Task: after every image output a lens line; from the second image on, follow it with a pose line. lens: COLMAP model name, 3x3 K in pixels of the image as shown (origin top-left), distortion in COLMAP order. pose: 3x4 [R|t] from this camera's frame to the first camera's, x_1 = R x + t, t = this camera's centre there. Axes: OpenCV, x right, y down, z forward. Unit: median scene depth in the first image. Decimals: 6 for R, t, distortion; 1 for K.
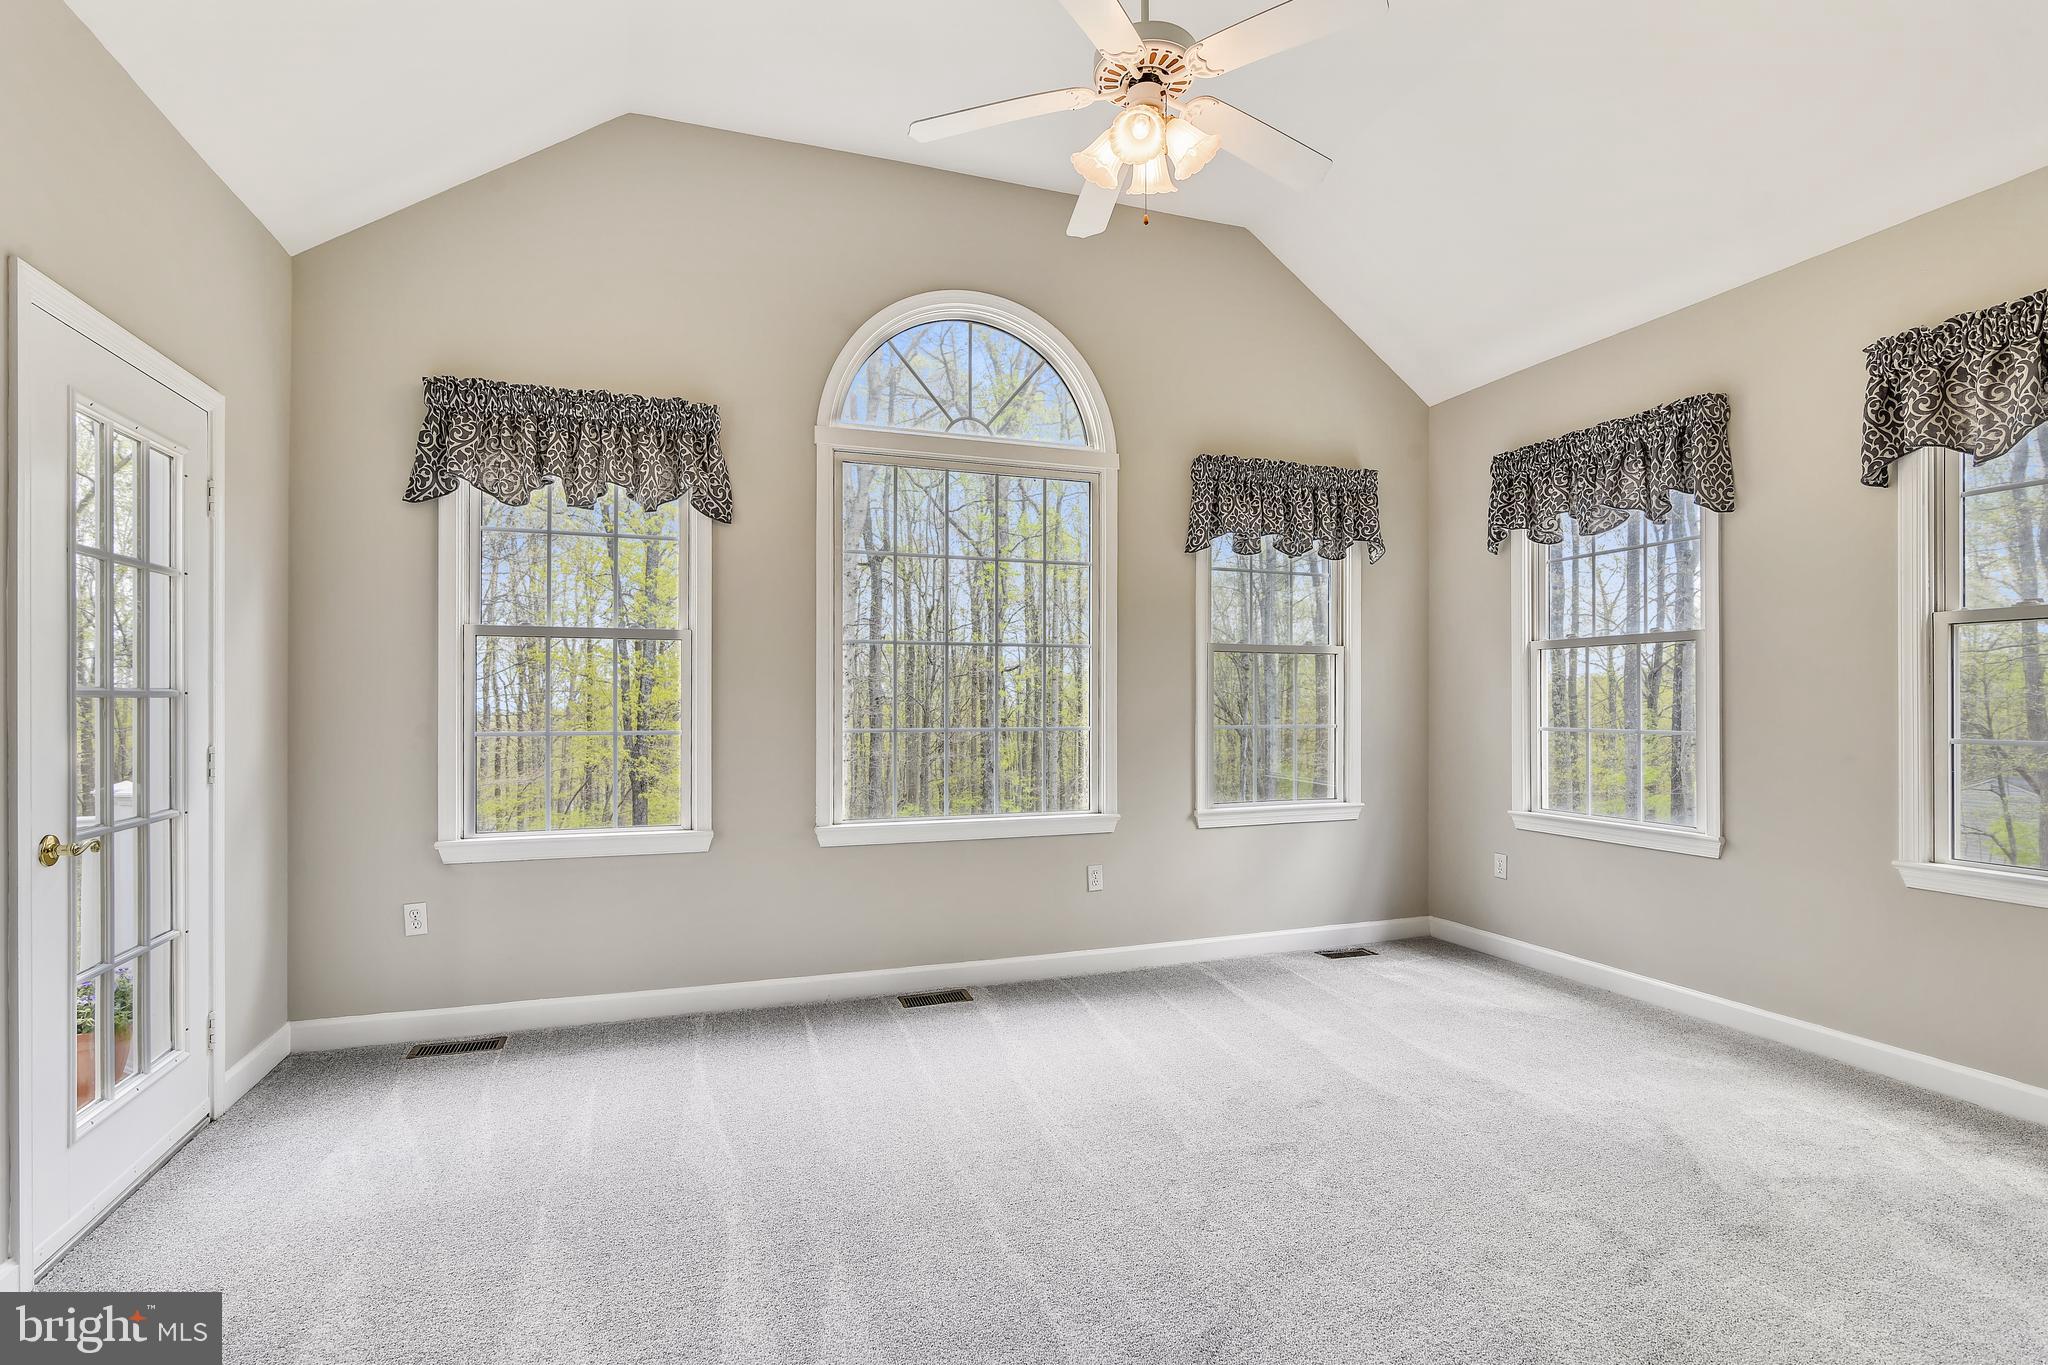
lens RADIAL K [[952.1, 0, 1023.9], [0, 952.1, 696.9], [0, 0, 1]] dist [0.003539, -0.000870]
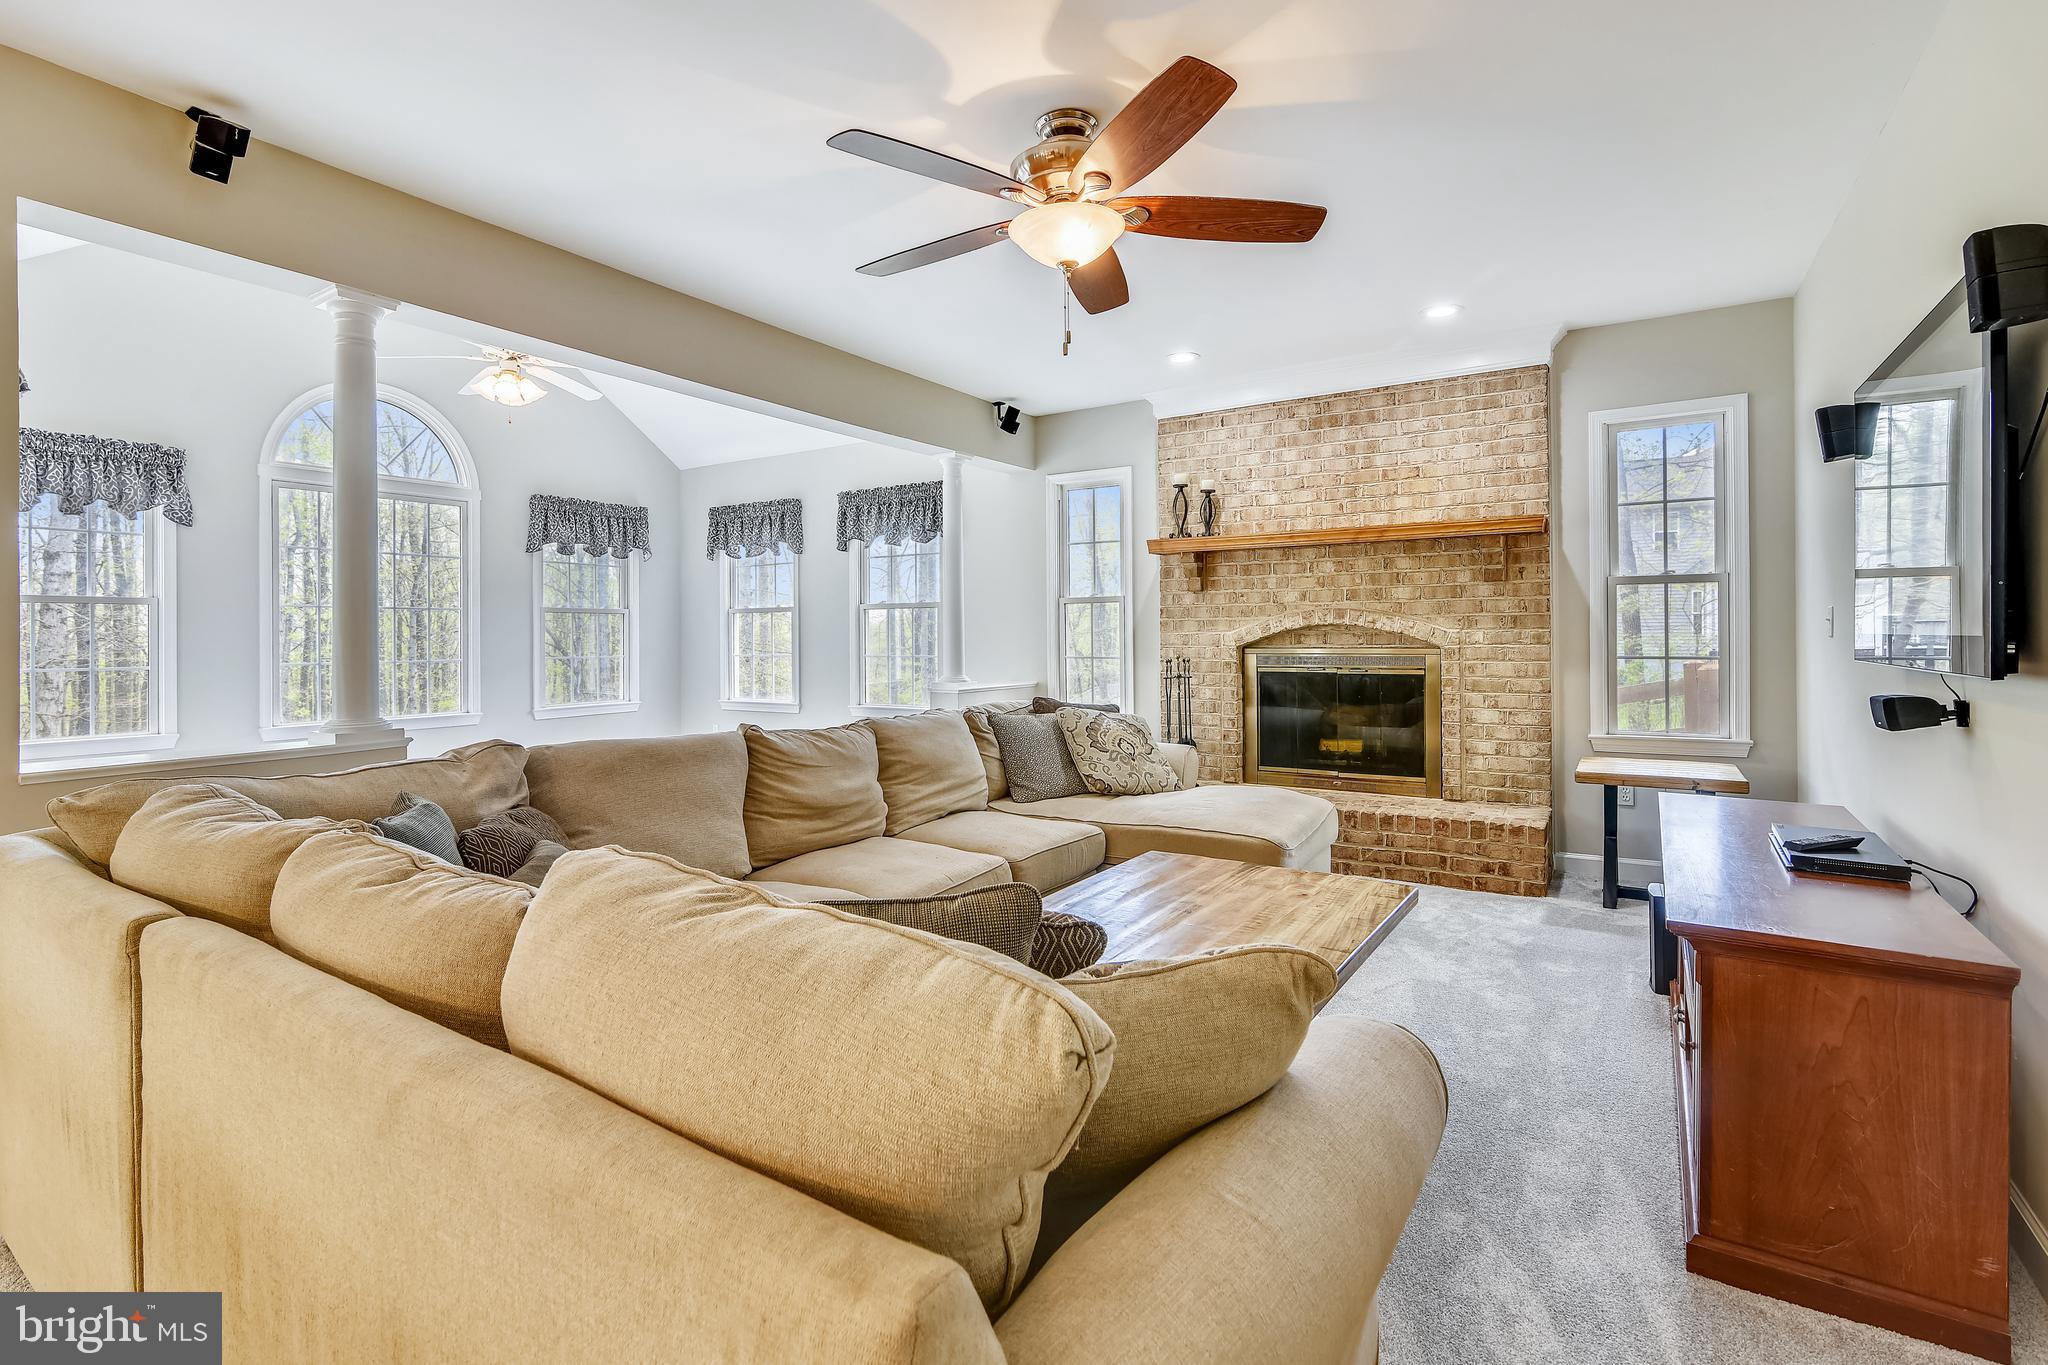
lens RADIAL K [[952.1, 0, 987.5], [0, 952.1, 631.3], [0, 0, 1]] dist [0.003539, -0.000870]
pose [[0.812465, -0.001646, 0.583007, -0.148653], [0.003445, 0.999992, -0.001977, -0.009695], [-0.582999, 0.003615, 0.812464, -0.837036]]
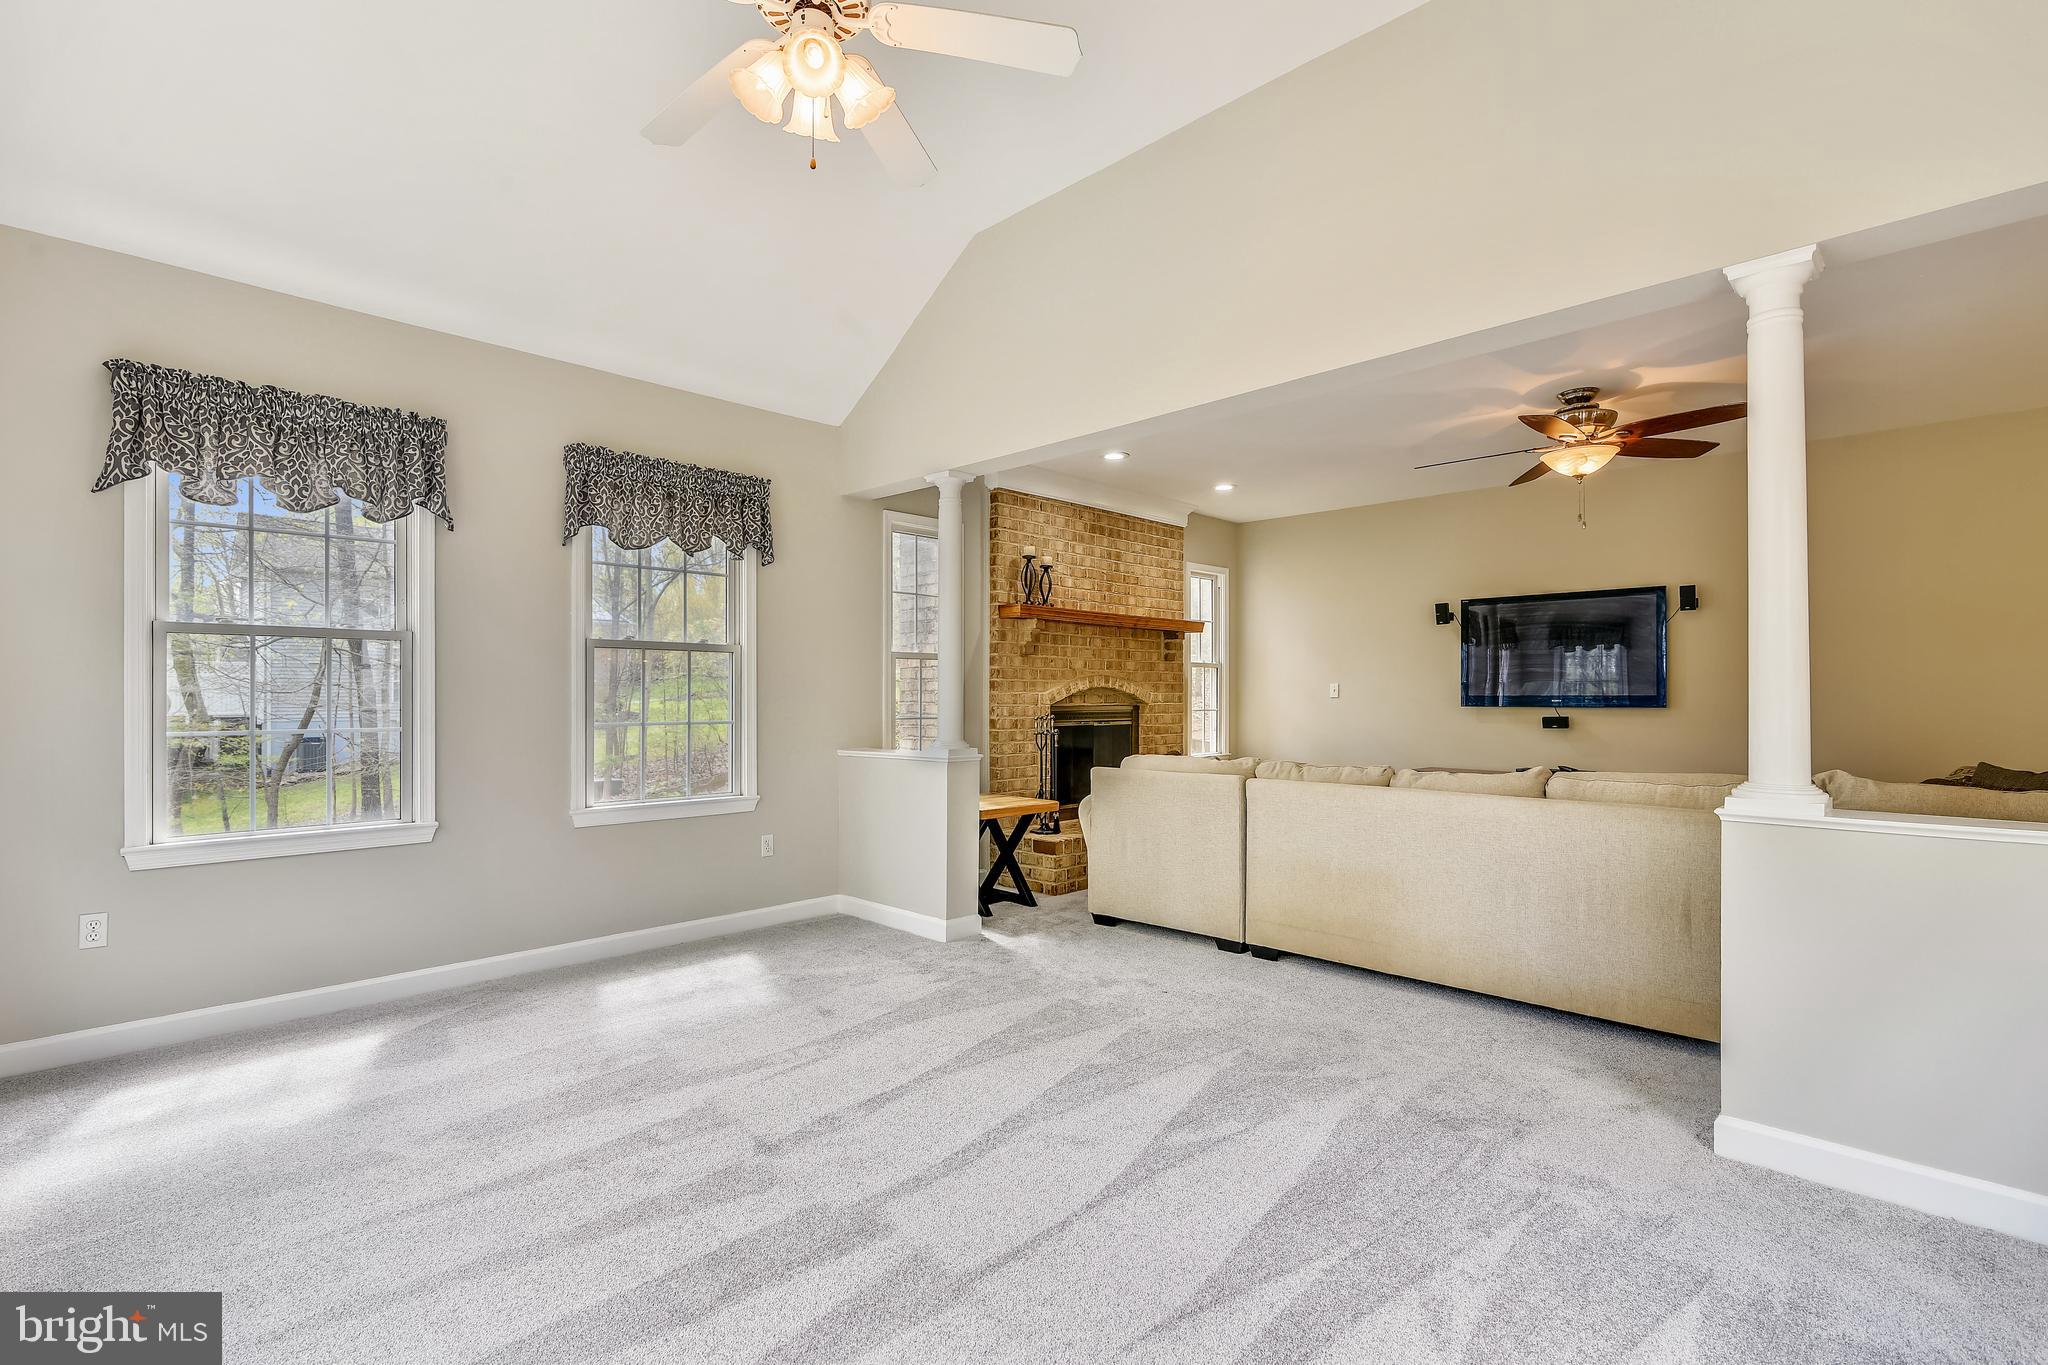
lens RADIAL K [[952.1, 0, 1011.2], [0, 952.1, 688.6], [0, 0, 1]] dist [0.003539, -0.000870]
pose [[-0.407204, 0.002884, 0.913332, -0.458990], [-0.008023, 0.999945, -0.006734, -0.005391], [-0.913302, -0.010070, -0.407159, 0.692313]]
